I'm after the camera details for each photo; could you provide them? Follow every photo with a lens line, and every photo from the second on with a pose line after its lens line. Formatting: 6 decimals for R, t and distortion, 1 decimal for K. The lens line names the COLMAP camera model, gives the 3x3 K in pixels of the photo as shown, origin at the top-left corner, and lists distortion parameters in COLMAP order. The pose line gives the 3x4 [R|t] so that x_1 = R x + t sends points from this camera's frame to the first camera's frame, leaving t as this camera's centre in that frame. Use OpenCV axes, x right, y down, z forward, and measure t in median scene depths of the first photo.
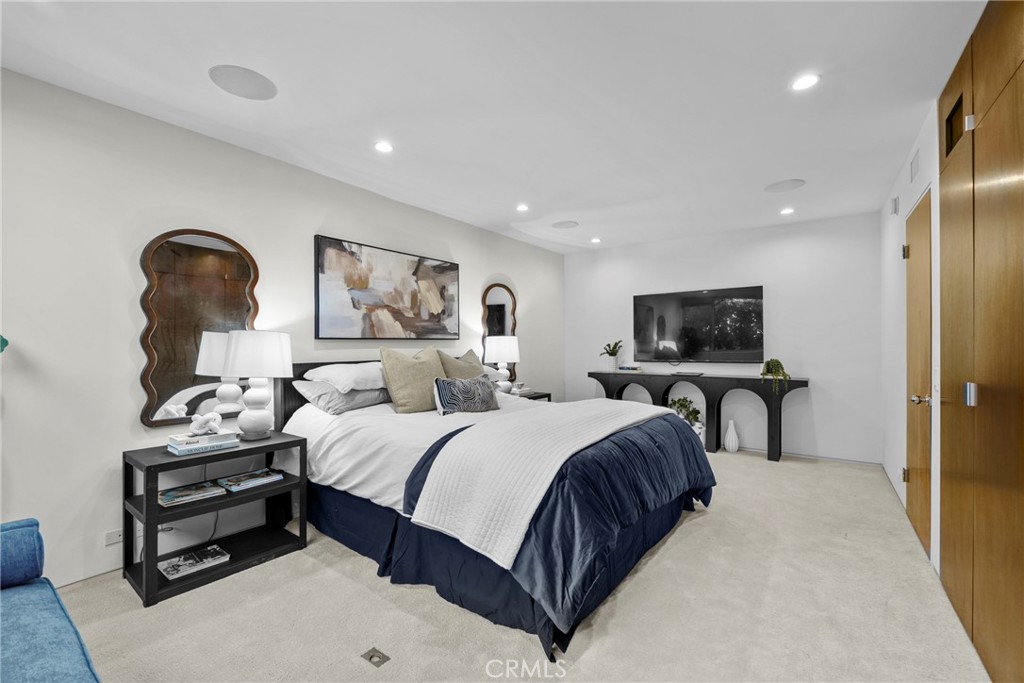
lens RADIAL K [[429.4, 0, 511.8], [0, 429.4, 344.4], [0, 0, 1]] dist [-0.004930, -0.000392]
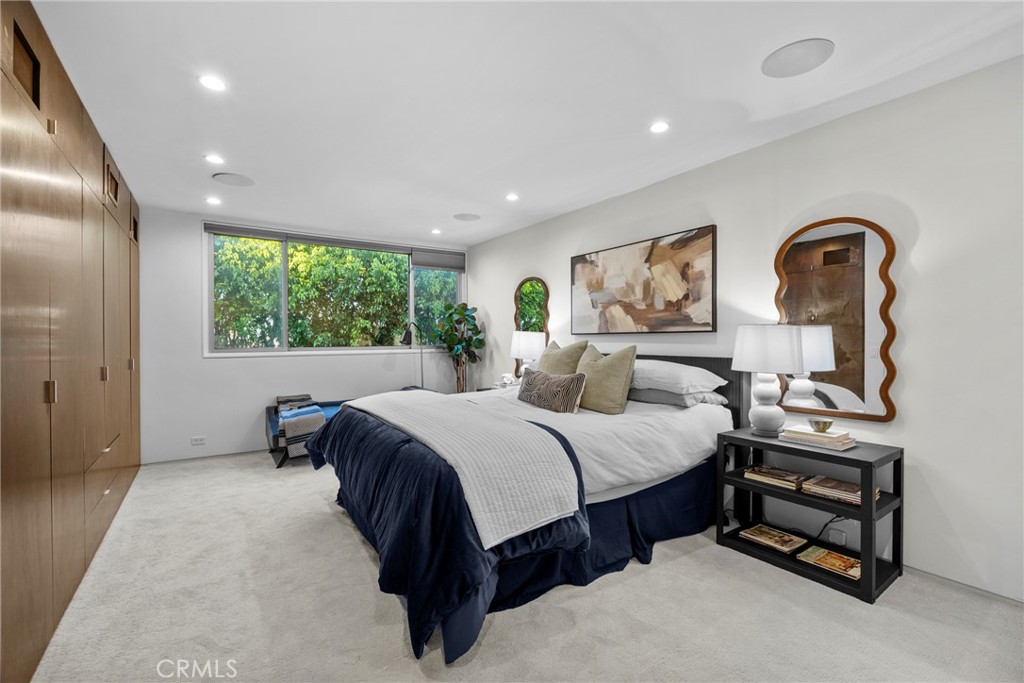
lens RADIAL K [[443.0, 0, 513.5], [0, 443.0, 338.7], [0, 0, 1]] dist [-0.000259, 0.000122]
pose [[-0.327605, 0.003620, -0.944808, 0.750208], [0.001013, 0.999993, 0.003481, -0.003758], [0.944814, 0.000184, -0.327607, 1.045640]]
